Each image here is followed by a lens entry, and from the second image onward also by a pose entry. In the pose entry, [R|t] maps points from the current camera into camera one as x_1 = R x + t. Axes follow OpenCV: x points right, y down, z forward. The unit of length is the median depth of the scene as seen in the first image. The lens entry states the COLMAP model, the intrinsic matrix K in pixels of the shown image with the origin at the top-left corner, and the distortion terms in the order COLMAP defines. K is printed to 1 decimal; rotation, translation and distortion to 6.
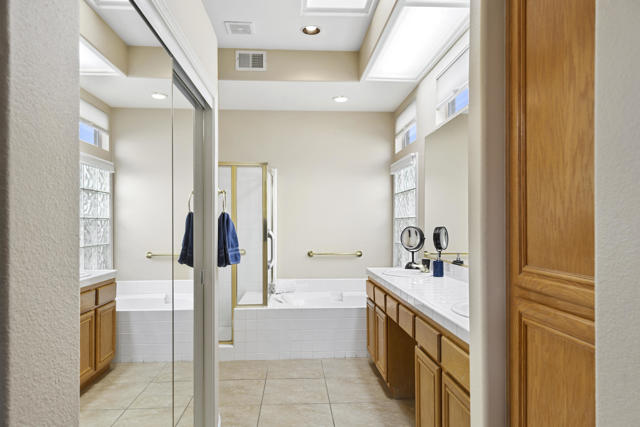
lens RADIAL K [[465.2, 0, 320.2], [0, 465.2, 215.0], [0, 0, 1]] dist [-0.008643, -0.001947]
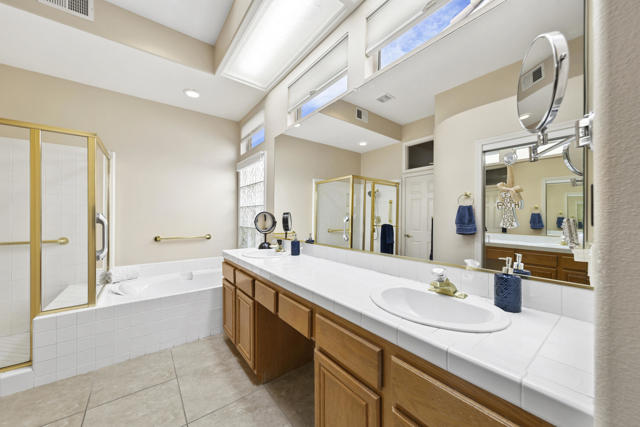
lens RADIAL K [[230.1, 0, 317.1], [0, 230.1, 215.4], [0, 0, 1]] dist [0.003514, -0.000633]
pose [[0.831377, 0.003284, 0.555699, -0.012295], [-0.009760, 0.999915, 0.008692, 0.026523], [-0.555623, -0.012650, 0.831338, 0.432967]]
